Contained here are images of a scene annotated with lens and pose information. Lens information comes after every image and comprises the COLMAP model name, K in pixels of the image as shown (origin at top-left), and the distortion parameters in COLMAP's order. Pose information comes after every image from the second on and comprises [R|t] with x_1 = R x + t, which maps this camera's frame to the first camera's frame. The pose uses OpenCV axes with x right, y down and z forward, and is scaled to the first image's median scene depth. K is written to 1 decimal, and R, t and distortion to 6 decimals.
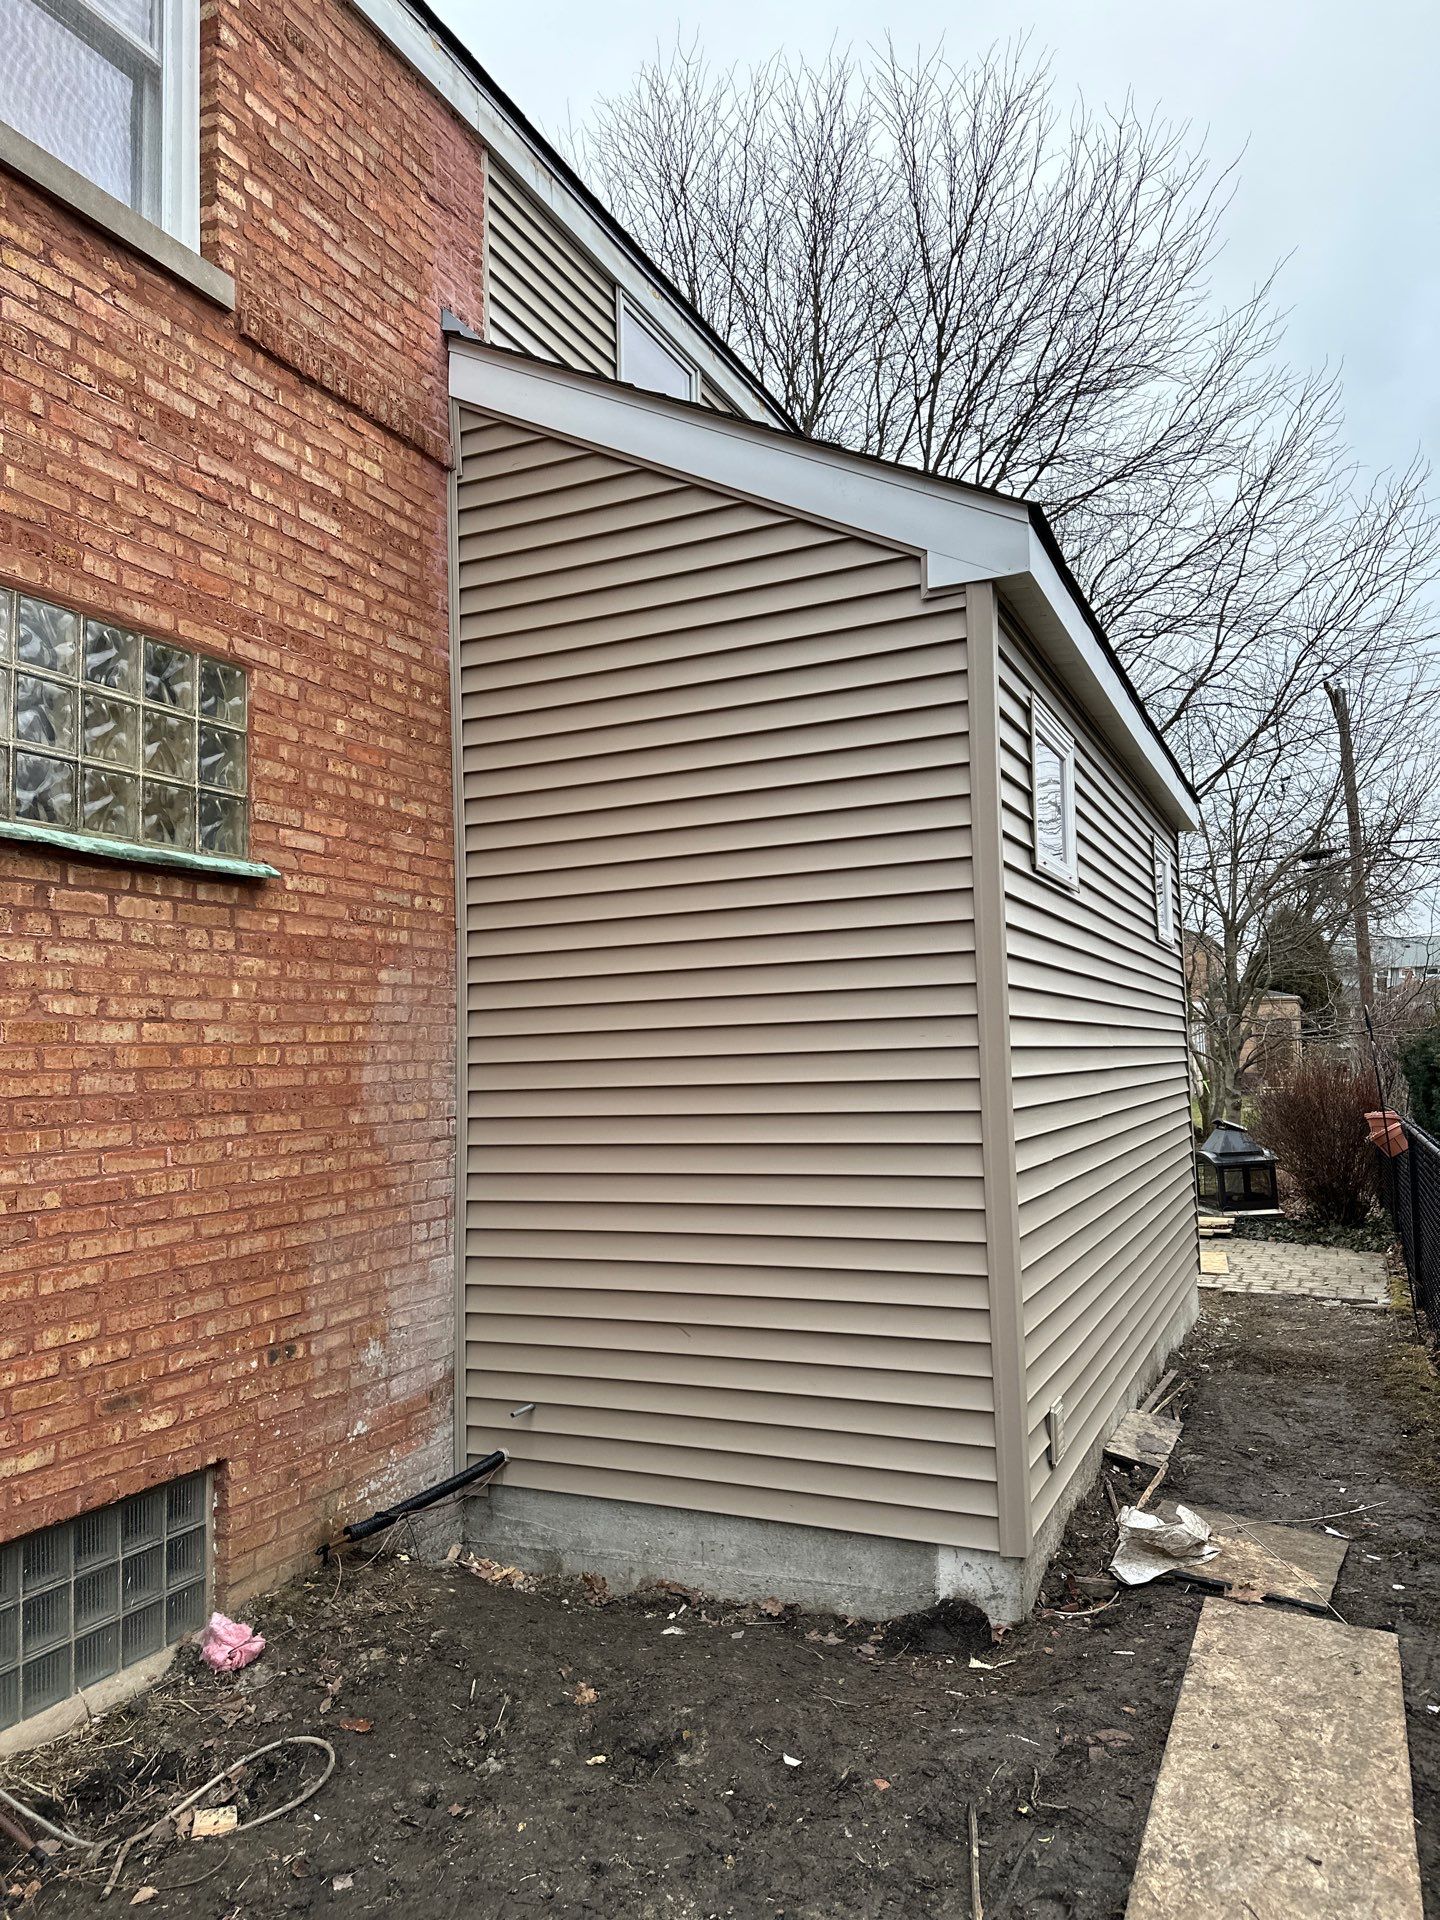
lens RADIAL K [[1343.6, 0, 720.0], [0, 1343.6, 960.0], [0, 0, 1]] dist [0.012453, -0.004209]
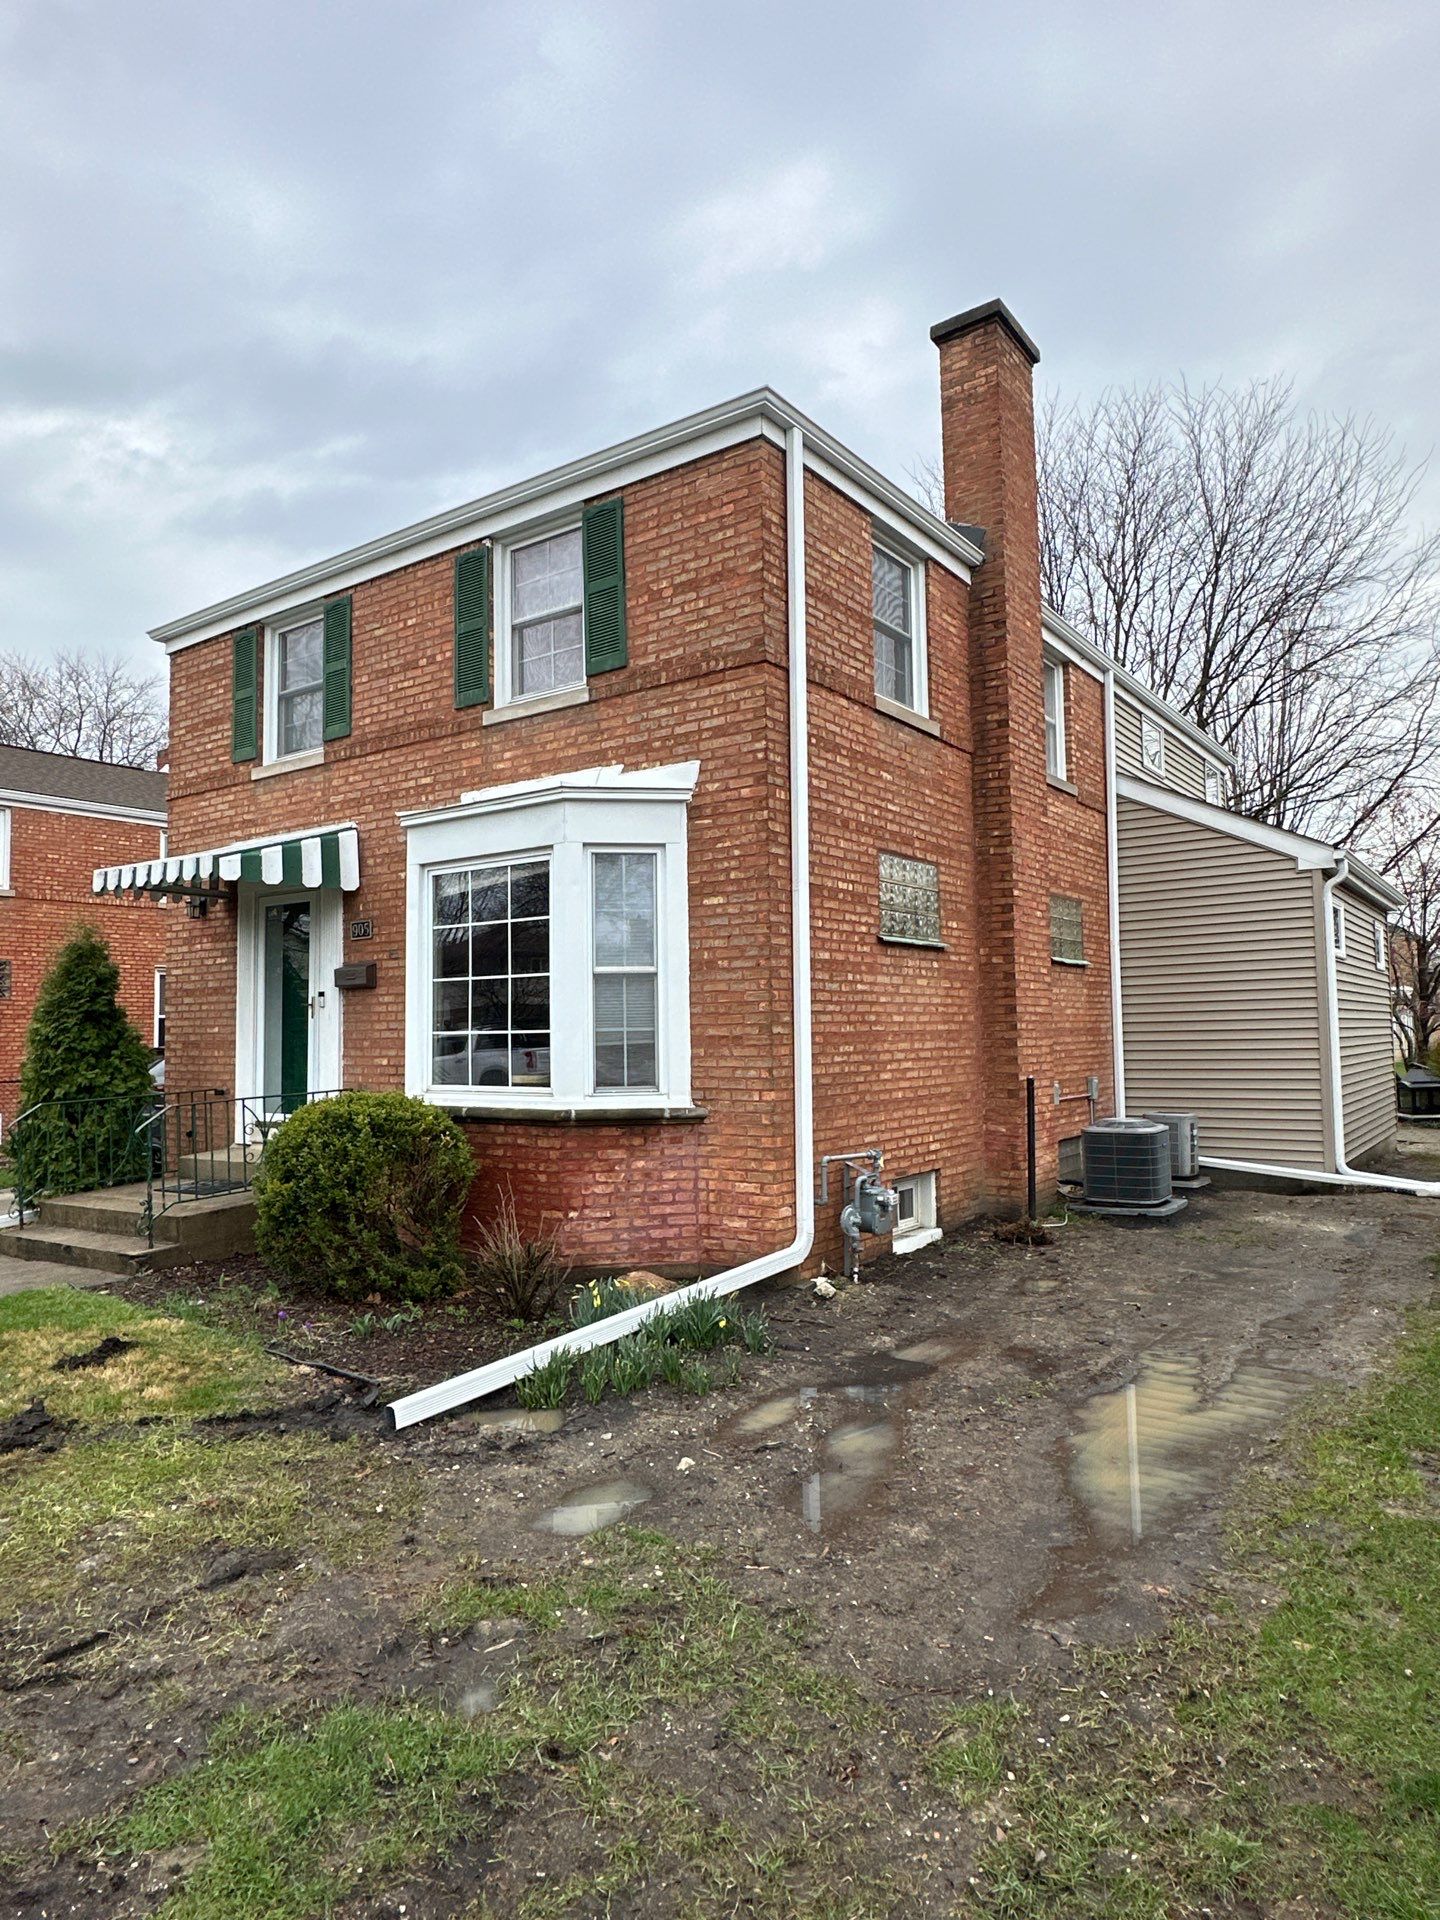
lens RADIAL K [[1144.6, 0, 720.0], [0, 1144.6, 960.0], [0, 0, 1]] dist [0.002257, -0.002865]
pose [[0.980196, -0.004095, -0.197986, -0.139647], [0.006345, 0.999922, 0.010732, -0.023061], [0.197927, -0.011776, 0.980146, -0.410502]]
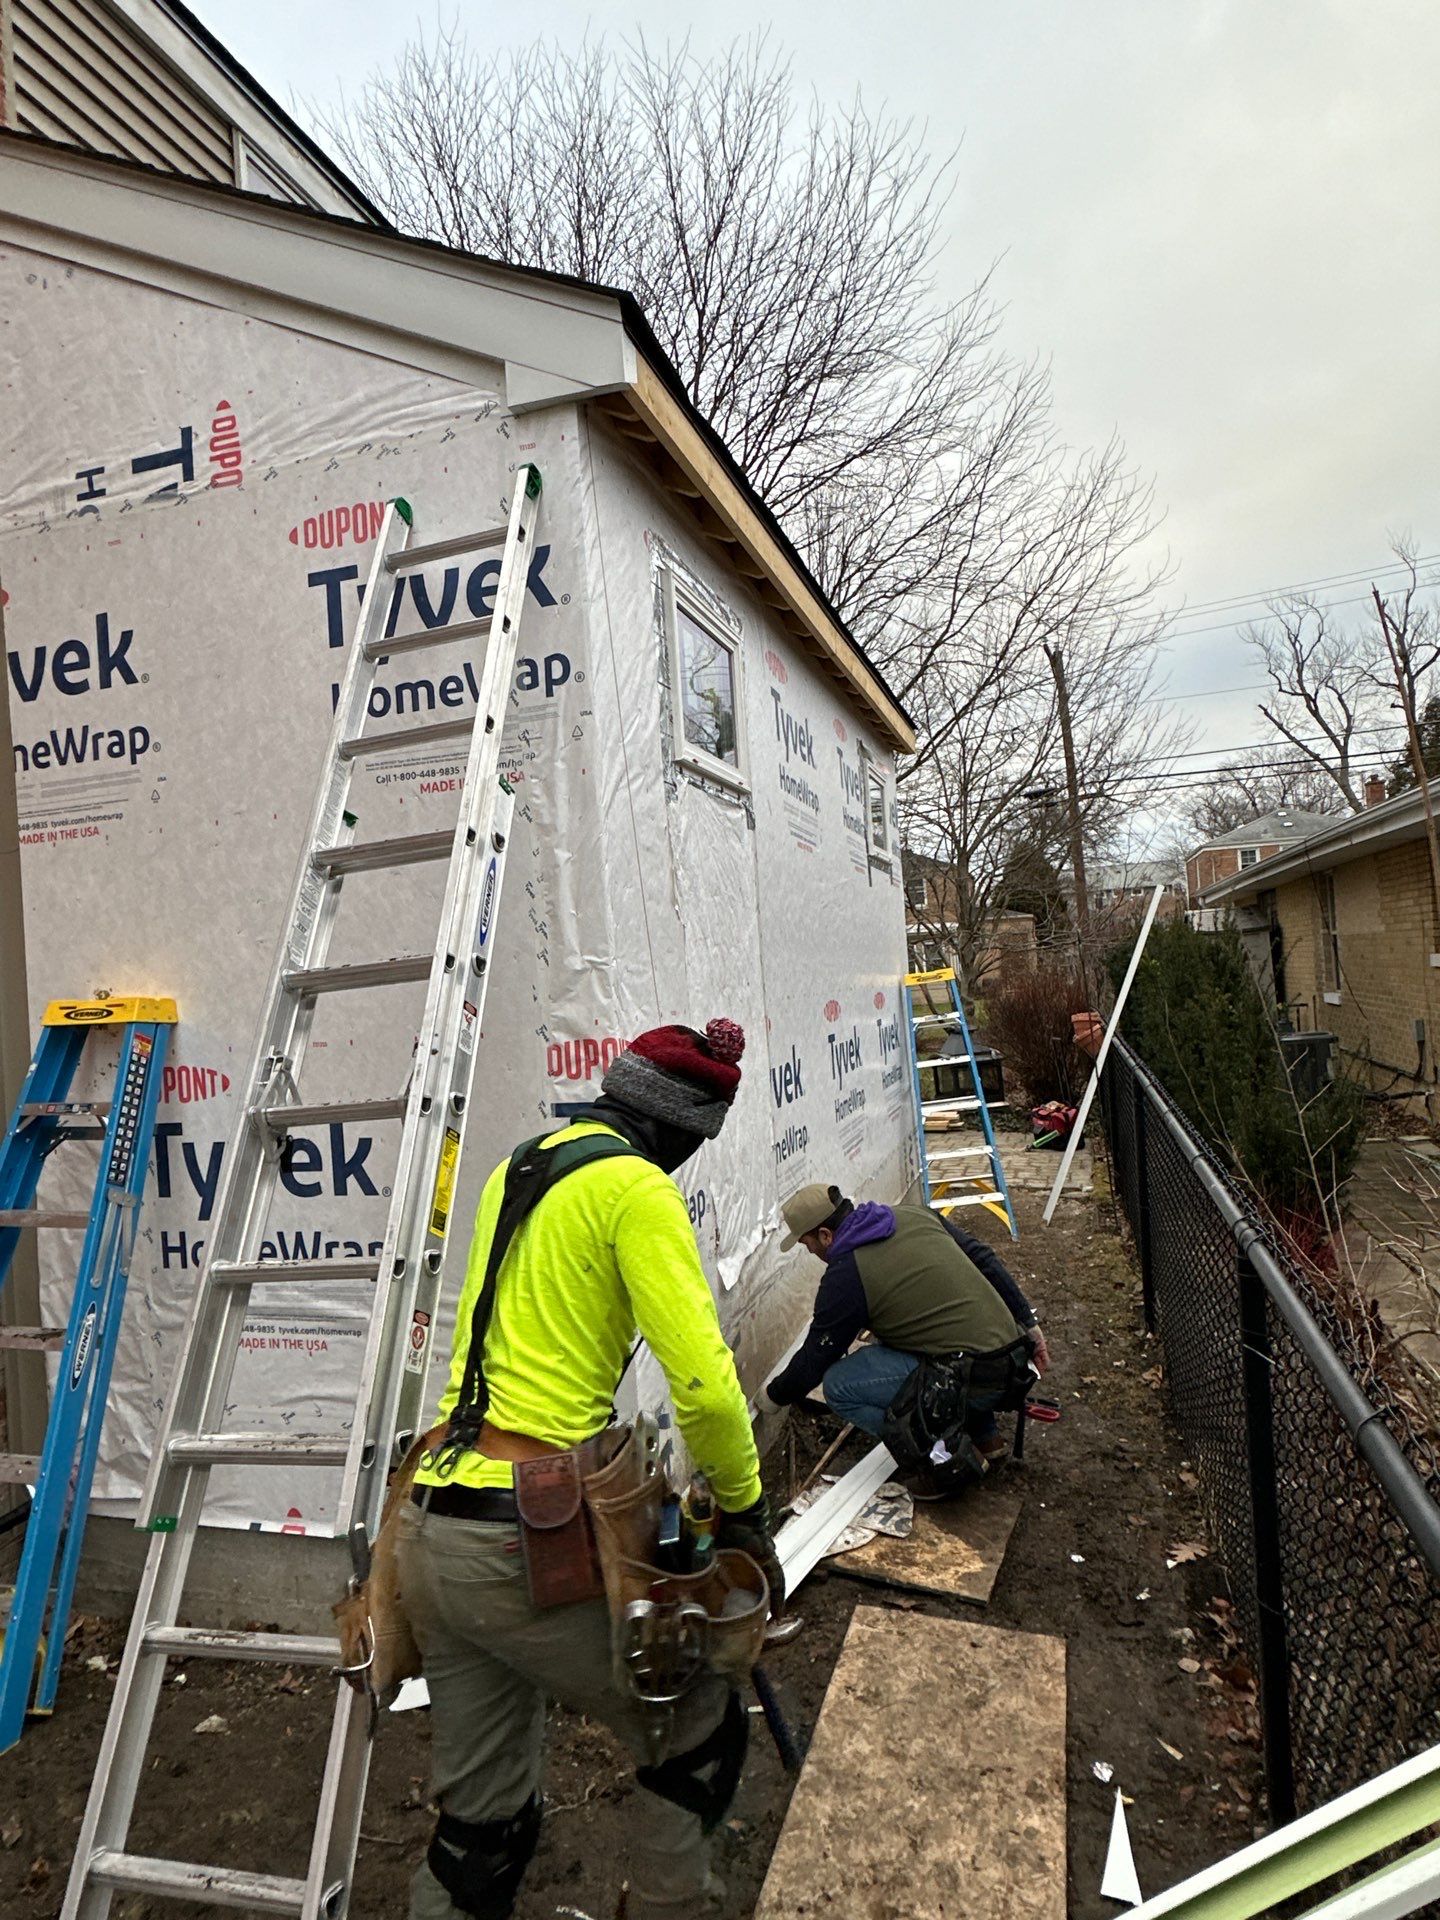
lens RADIAL K [[1144.6, 0, 720.0], [0, 1144.6, 960.0], [0, 0, 1]] dist [0.002257, -0.002865]
pose [[0.990221, -0.042767, 0.132794, 0.036528], [0.035844, 0.997892, 0.054096, 0.004367], [-0.134827, -0.048807, 0.989666, 0.059378]]
